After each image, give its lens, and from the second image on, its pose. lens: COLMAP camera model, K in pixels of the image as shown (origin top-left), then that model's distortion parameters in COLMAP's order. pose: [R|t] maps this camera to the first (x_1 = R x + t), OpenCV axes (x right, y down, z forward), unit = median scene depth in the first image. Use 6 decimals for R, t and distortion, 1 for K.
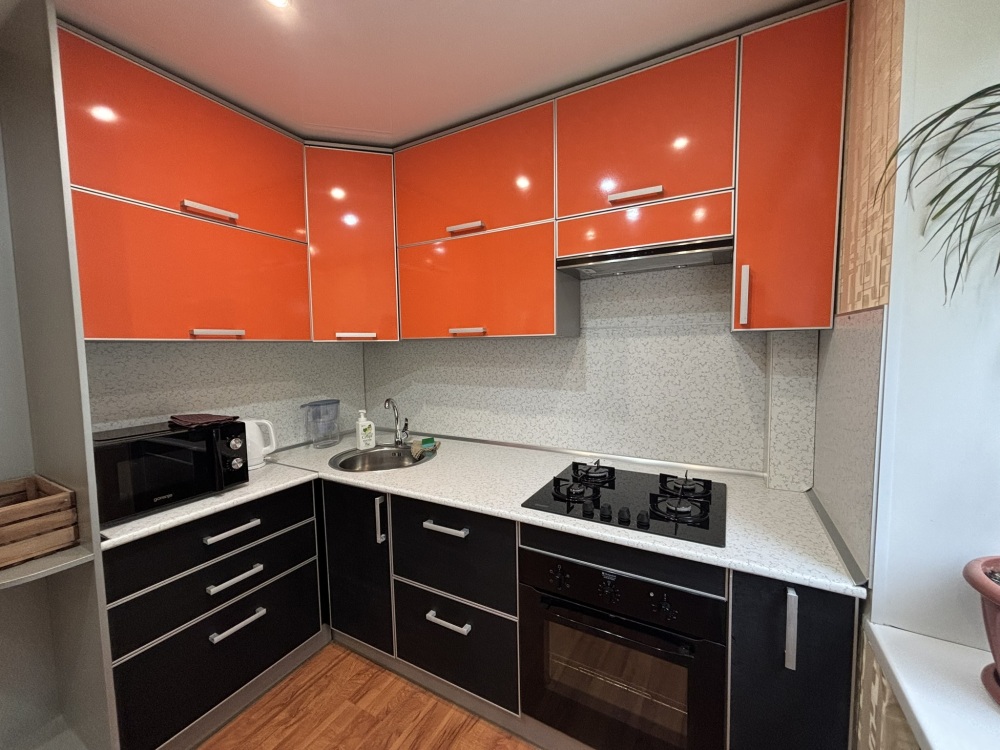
lens RADIAL K [[404.7, 0, 493.6], [0, 404.7, 375.5], [0, 0, 1]] dist [0.008919, 0.000261]
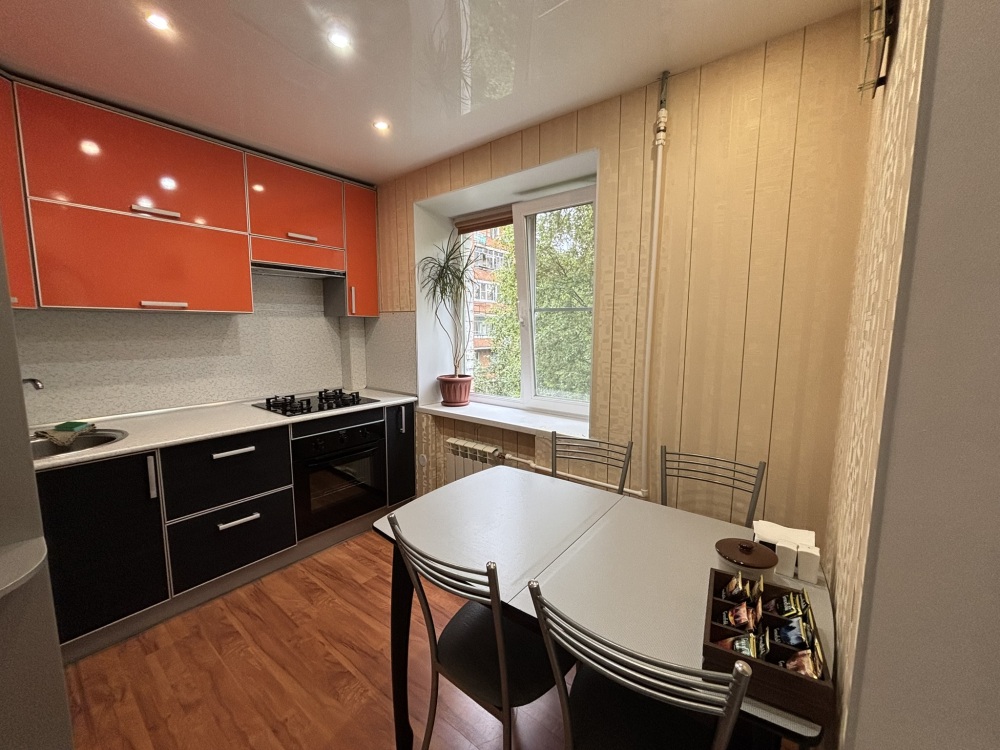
lens RADIAL K [[407.7, 0, 496.8], [0, 407.7, 374.3], [0, 0, 1]] dist [0.014897, -0.000600]
pose [[0.159274, -0.097906, 0.982368, -1.268834], [0.073537, 0.993483, 0.087090, 0.058427], [-0.984492, 0.058369, 0.165436, -0.105662]]
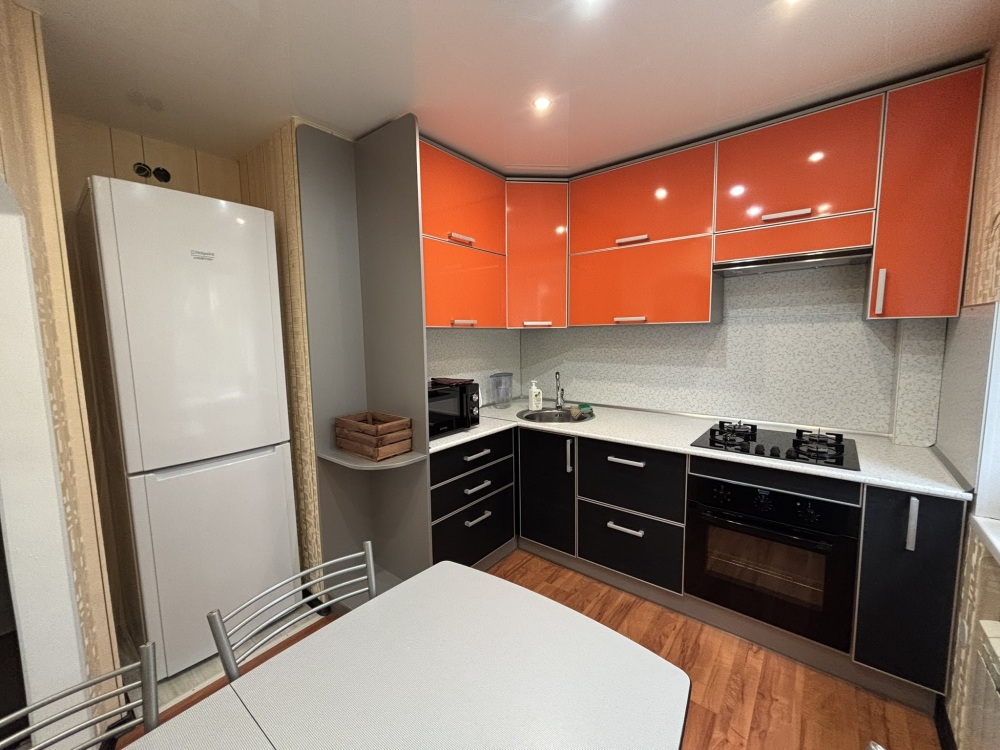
lens RADIAL K [[407.7, 0, 496.8], [0, 407.7, 374.3], [0, 0, 1]] dist [0.014897, -0.000600]
pose [[0.986837, 0.018957, -0.160605, -0.325565], [-0.014495, 0.999477, 0.028909, 0.040360], [0.161069, -0.026201, 0.986595, -0.440697]]
